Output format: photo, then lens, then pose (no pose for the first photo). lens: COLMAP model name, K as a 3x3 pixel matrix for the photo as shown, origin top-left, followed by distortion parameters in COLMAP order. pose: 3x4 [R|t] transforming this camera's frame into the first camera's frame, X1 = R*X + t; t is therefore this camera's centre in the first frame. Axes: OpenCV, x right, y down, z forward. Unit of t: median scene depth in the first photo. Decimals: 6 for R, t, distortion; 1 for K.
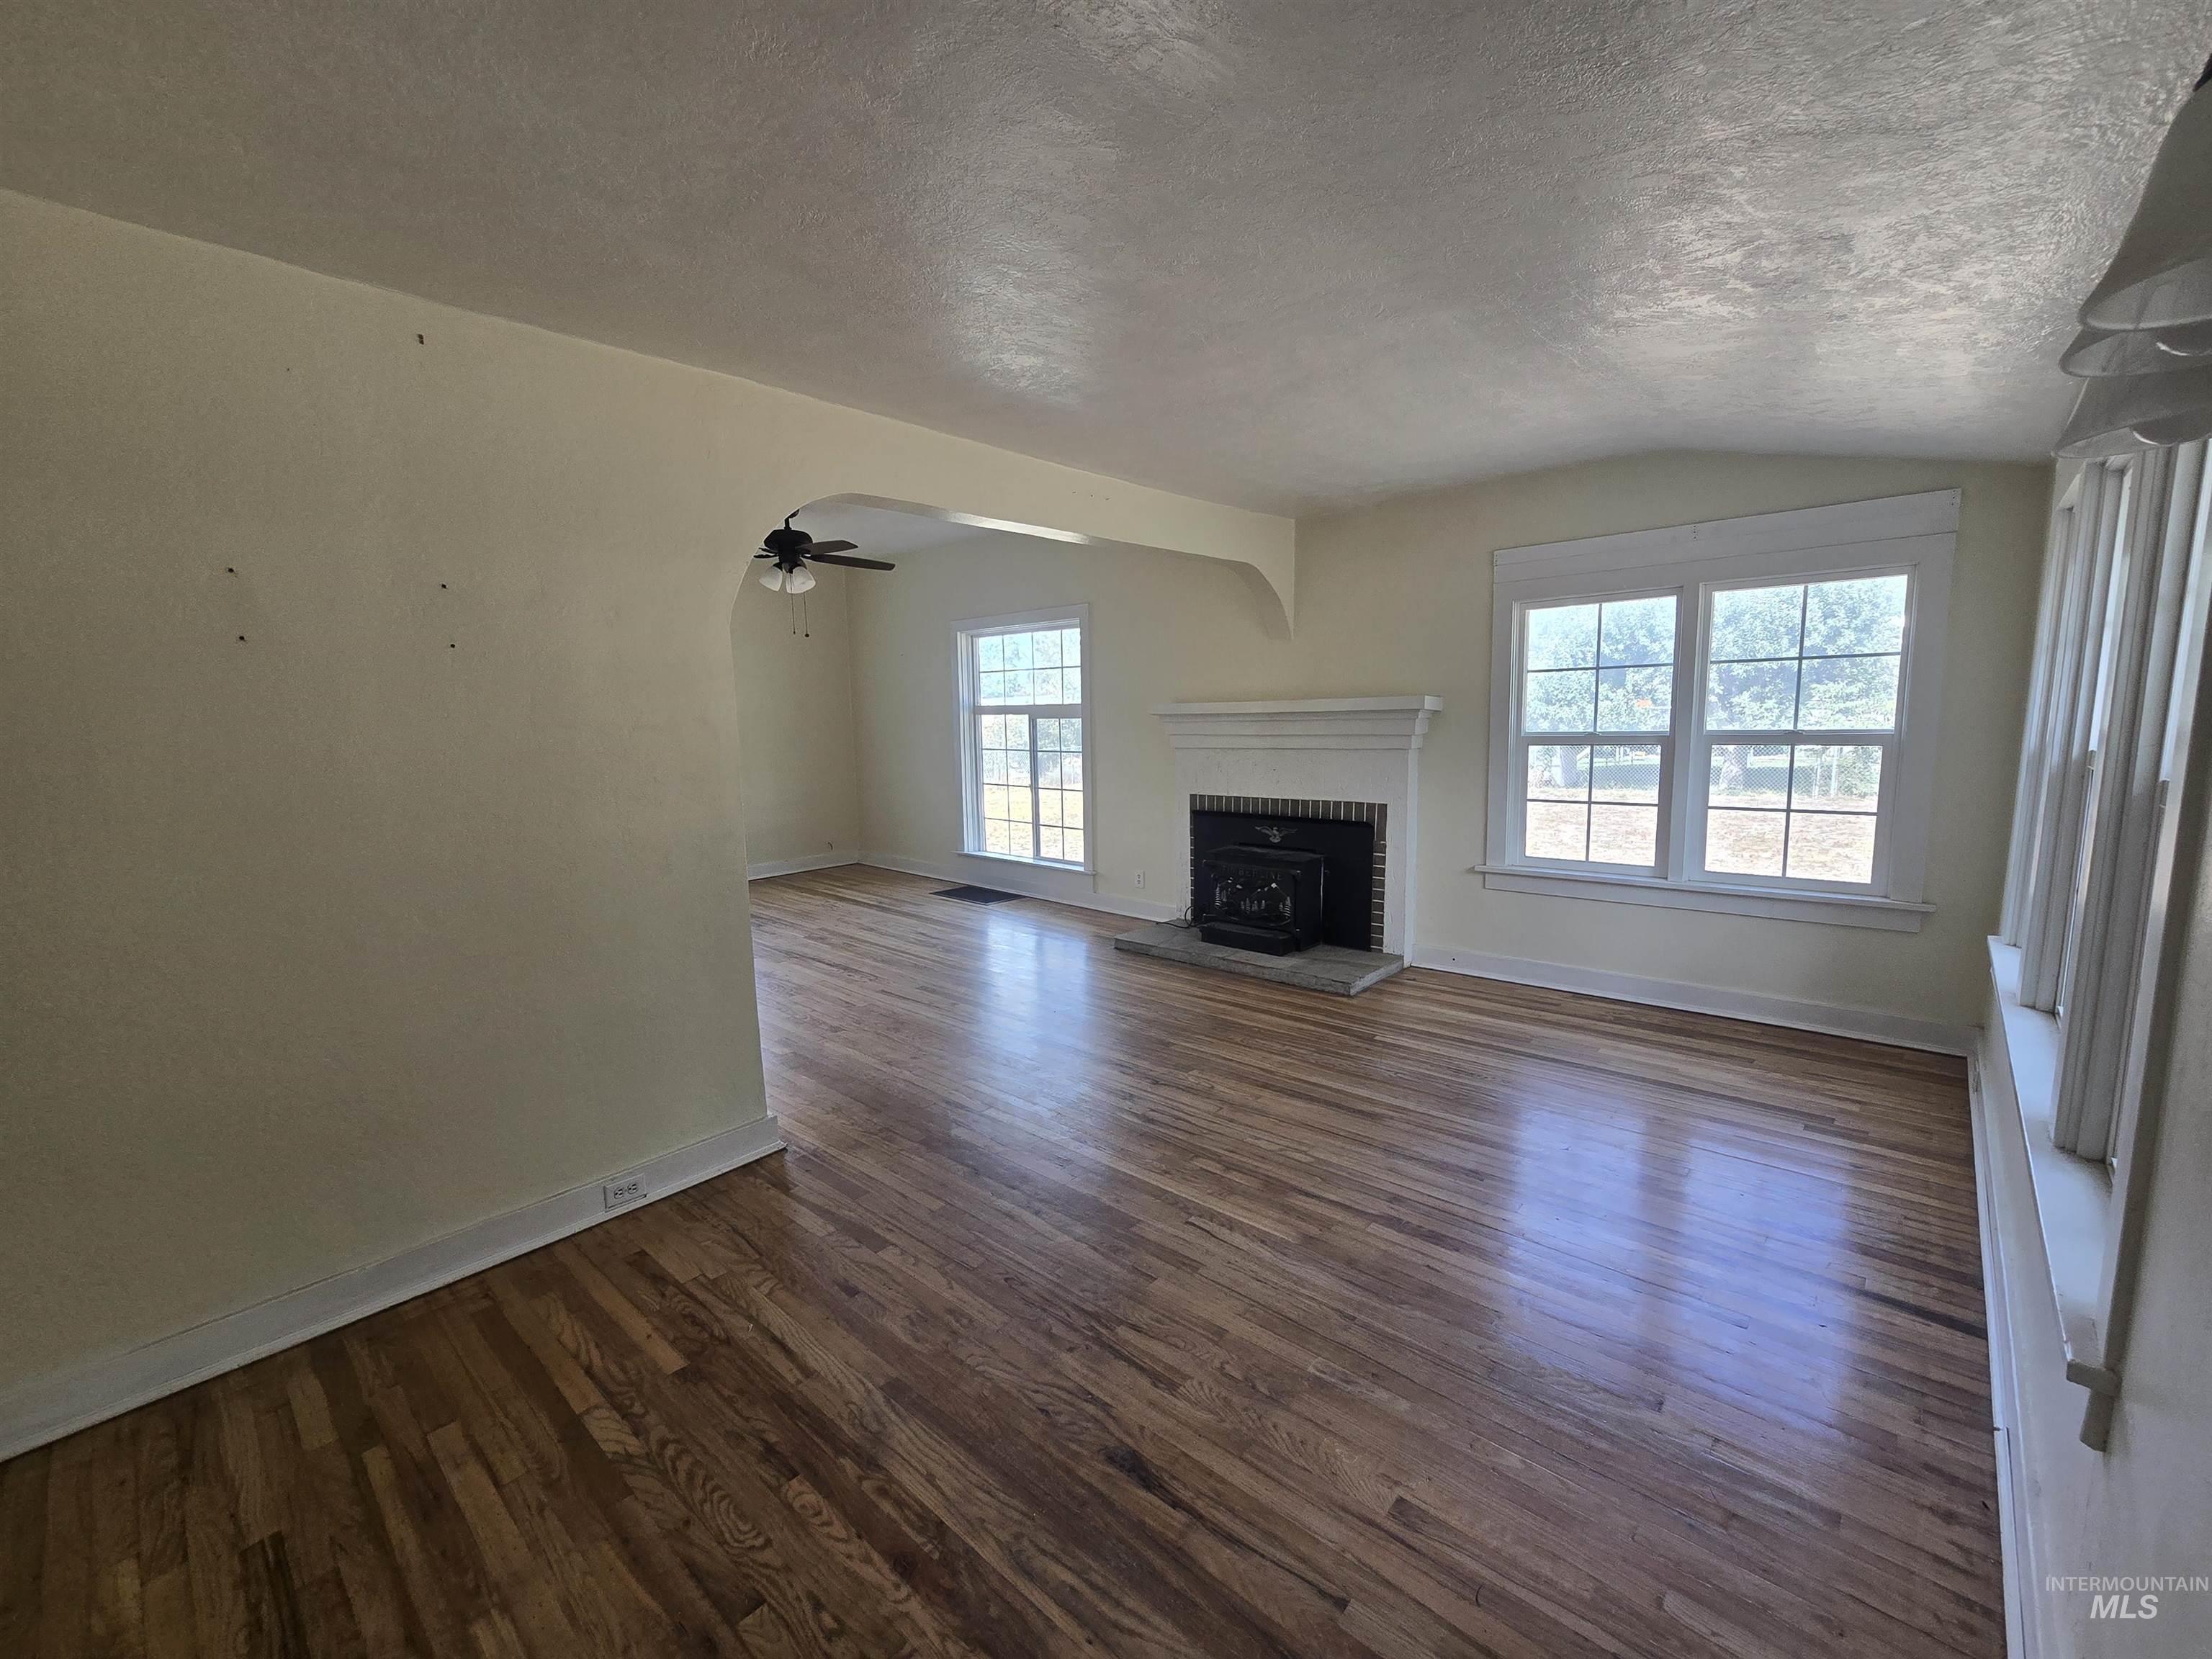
lens RADIAL K [[915.2, 0, 1104.4], [0, 915.2, 841.2], [0, 0, 1]] dist [-0.003270, 0.000057]
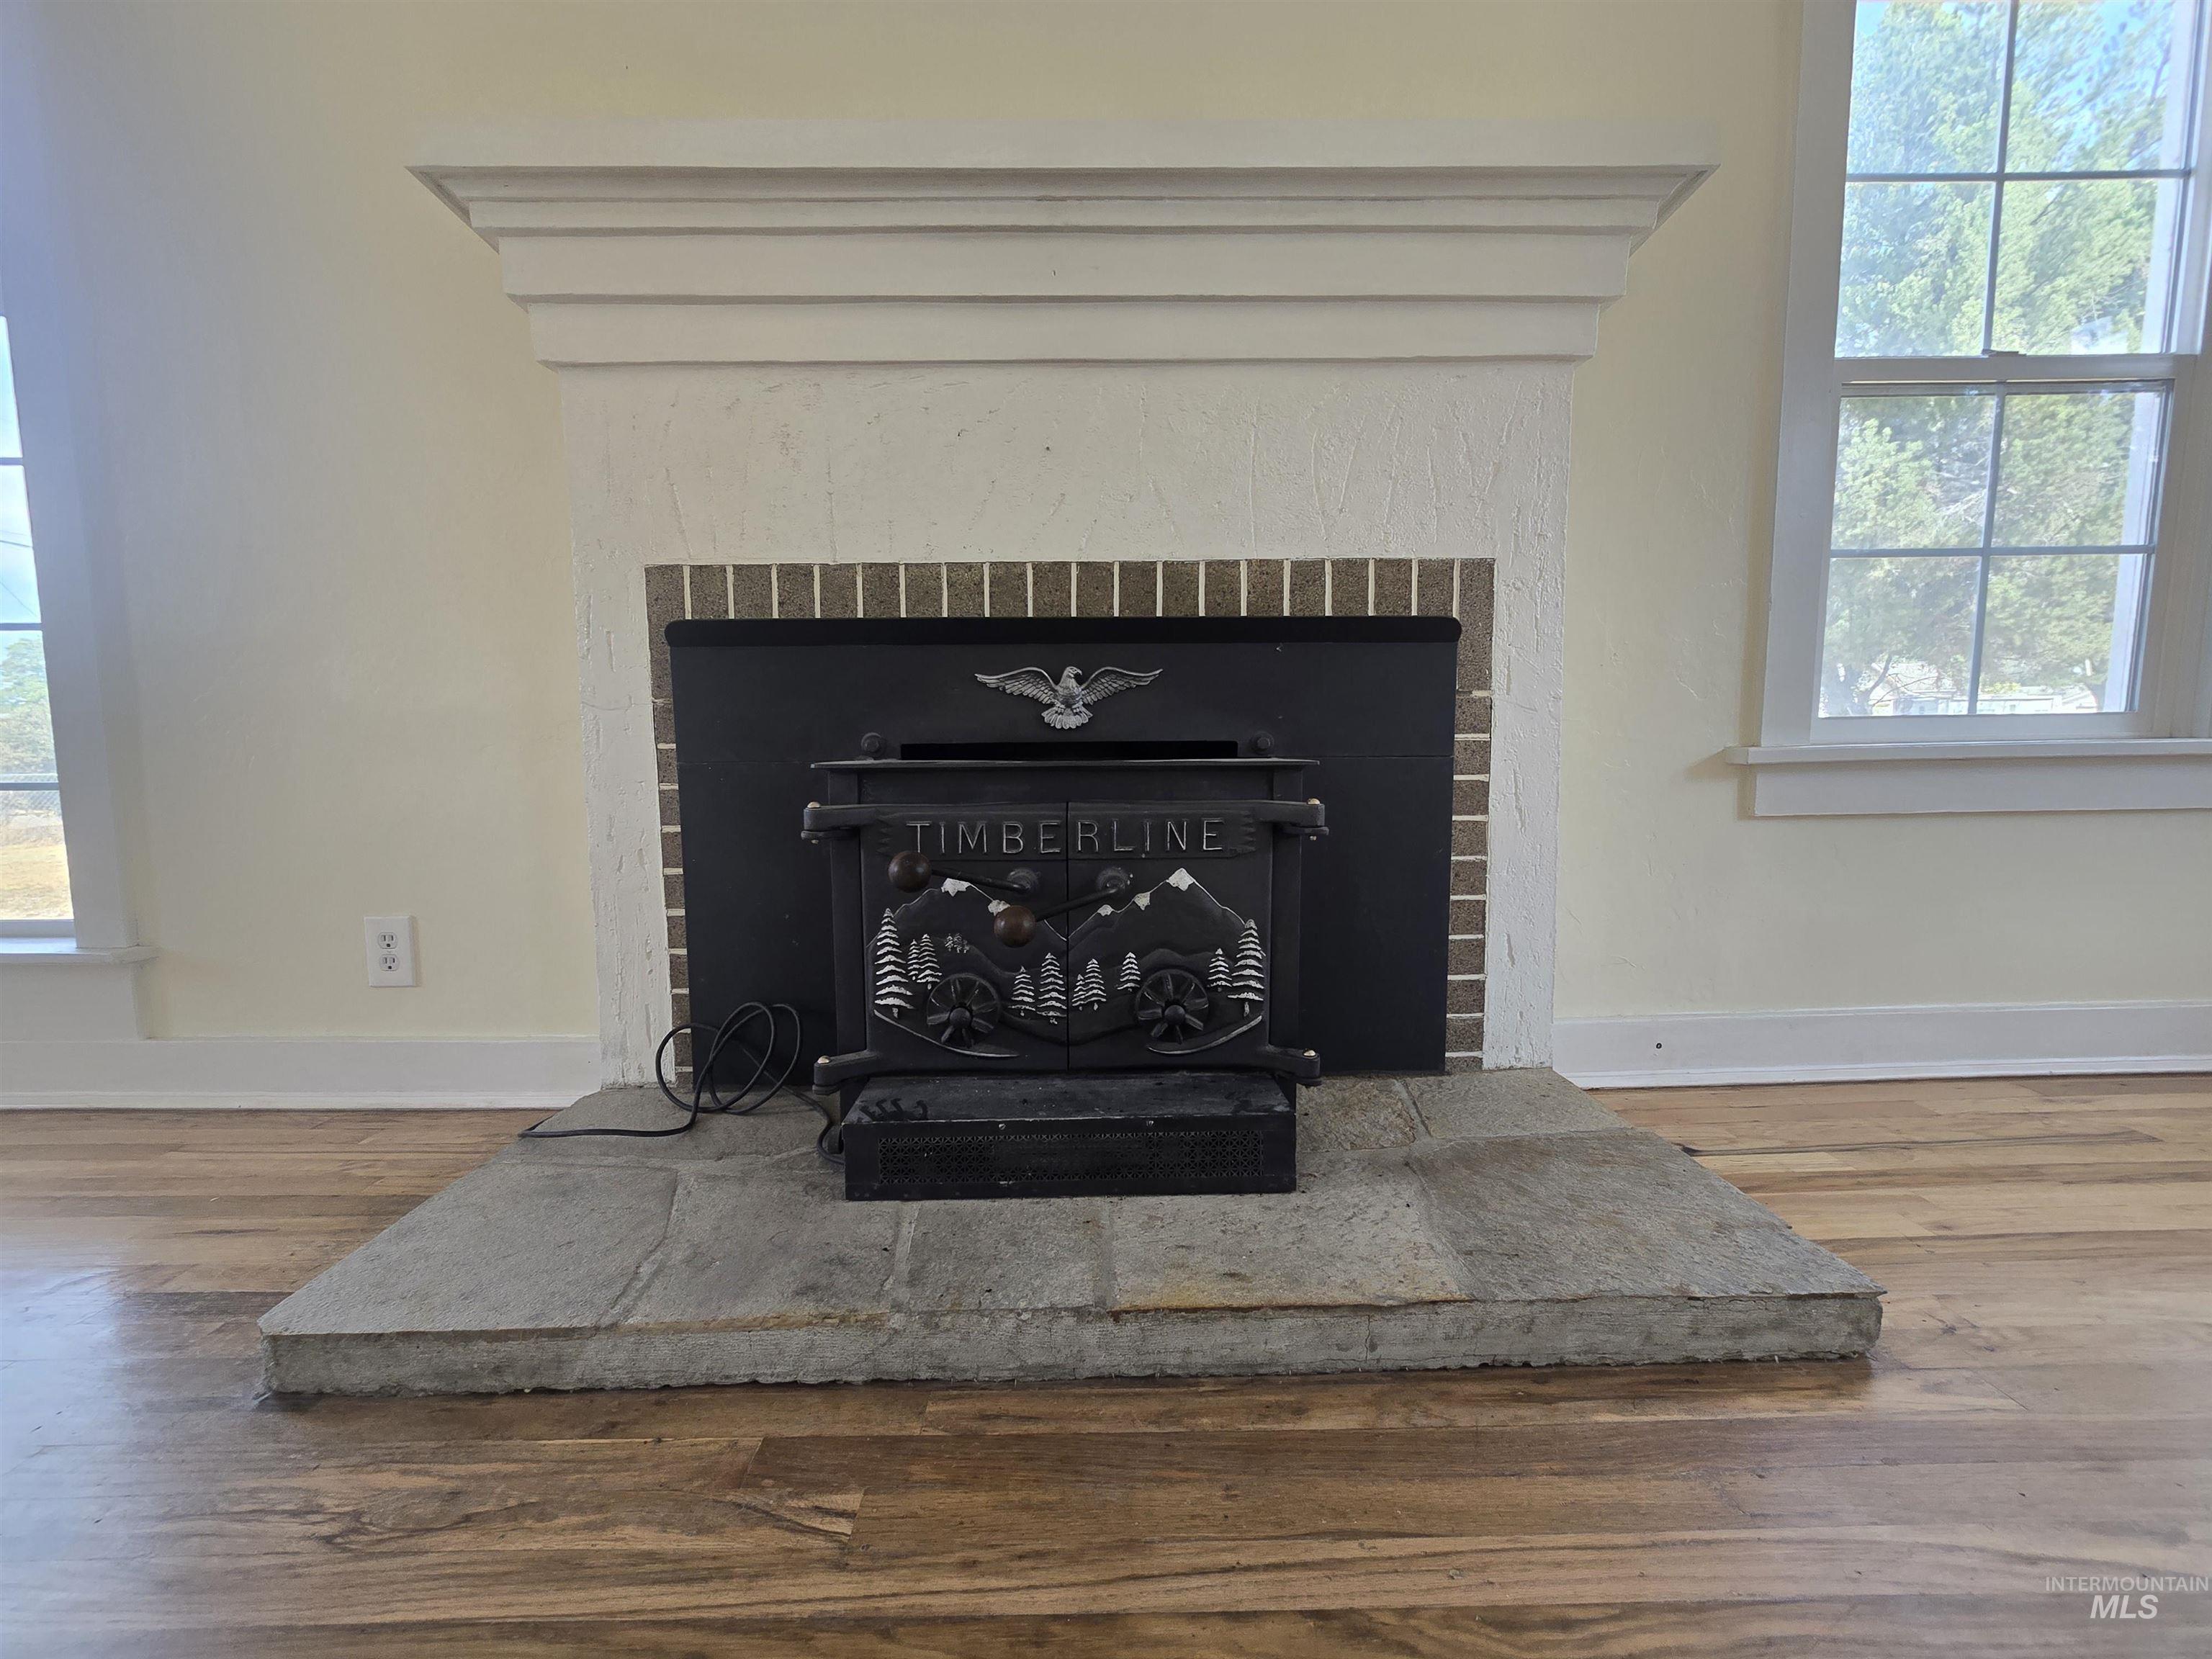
lens RADIAL K [[905.6, 0, 1091.3], [0, 905.6, 837.0], [0, 0, 1]] dist [-0.008618, -0.000311]
pose [[0.736768, -0.053046, 0.674061, 0.018314], [0.090109, 0.995728, -0.020132, 0.046652], [-0.670114, 0.075572, 0.738401, 0.986035]]
